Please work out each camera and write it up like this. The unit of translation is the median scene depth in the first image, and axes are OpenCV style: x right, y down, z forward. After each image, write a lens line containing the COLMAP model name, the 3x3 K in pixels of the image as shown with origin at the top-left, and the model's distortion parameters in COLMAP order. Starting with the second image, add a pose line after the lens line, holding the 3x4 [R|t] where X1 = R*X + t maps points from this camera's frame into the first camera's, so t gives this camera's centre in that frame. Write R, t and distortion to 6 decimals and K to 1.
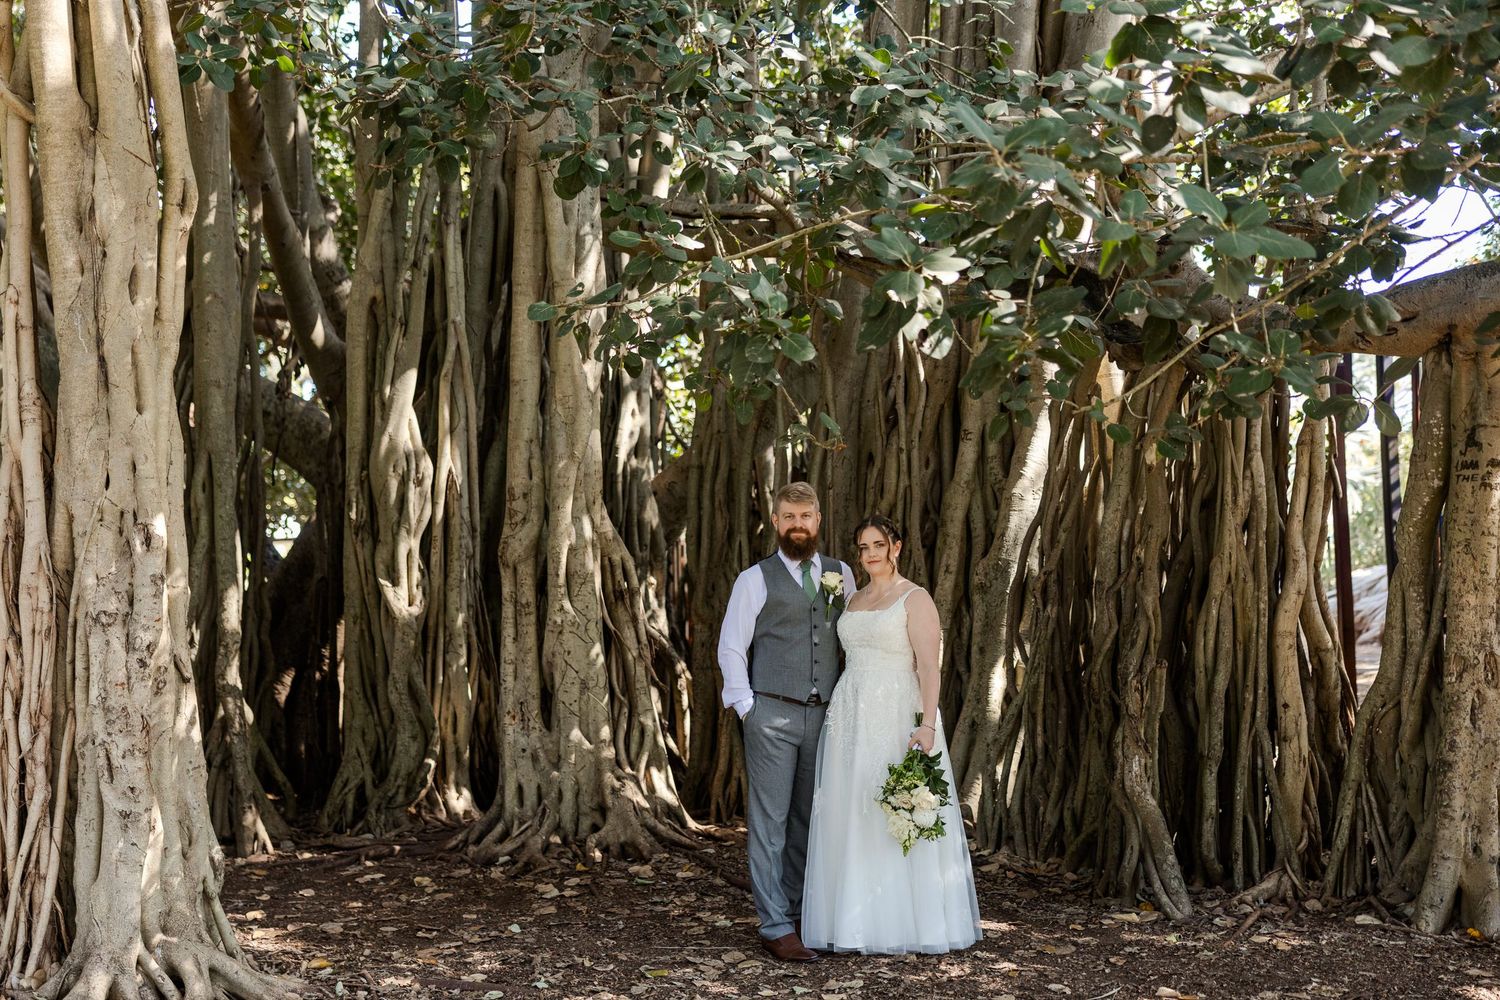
lens RADIAL K [[1808.9, 0, 750.0], [0, 1808.9, 500.0], [0, 0, 1]] dist [0.019925, 0.042382]
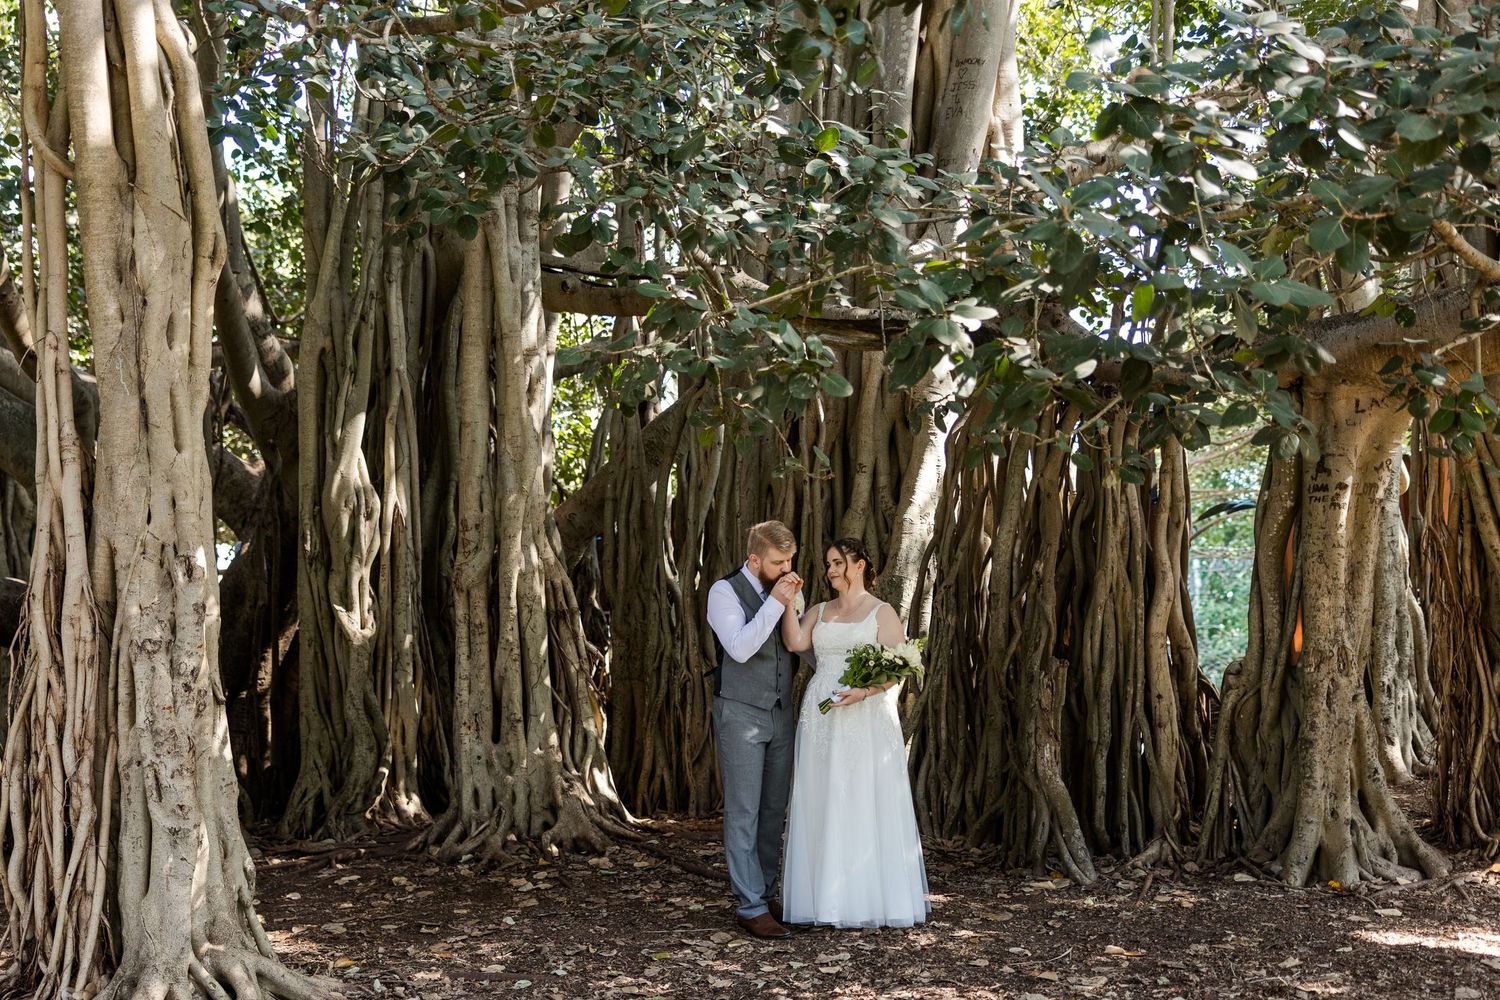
lens RADIAL K [[1557.3, 0, 745.8], [0, 1557.3, 504.7], [0, 0, 1]] dist [0.006650, 0.037004]
pose [[0.990661, -0.012246, 0.135797, -0.110084], [0.014475, 0.999776, -0.015436, 0.001570], [-0.135577, 0.017258, 0.990616, 0.041872]]
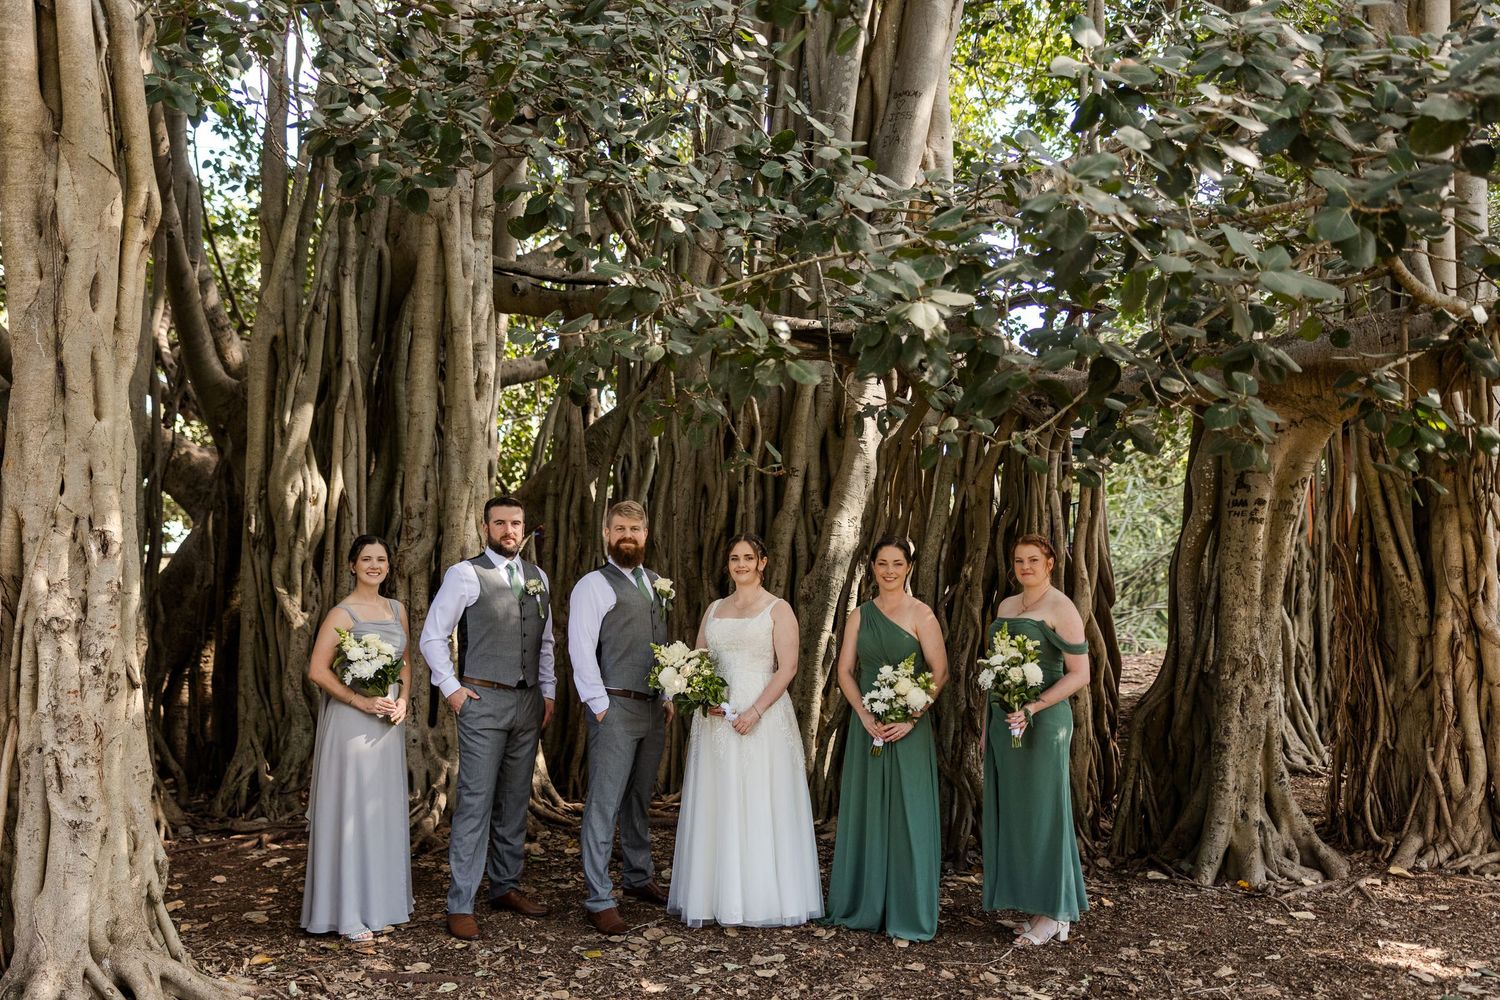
lens RADIAL K [[1336.5, 0, 753.9], [0, 1336.5, 502.6], [0, 0, 1]] dist [0.010724, 0.015104]
pose [[0.978952, 0.022130, 0.202886, -0.109583], [-0.017696, 0.999564, -0.023643, 0.007492], [-0.203321, 0.019555, 0.978917, 0.168700]]
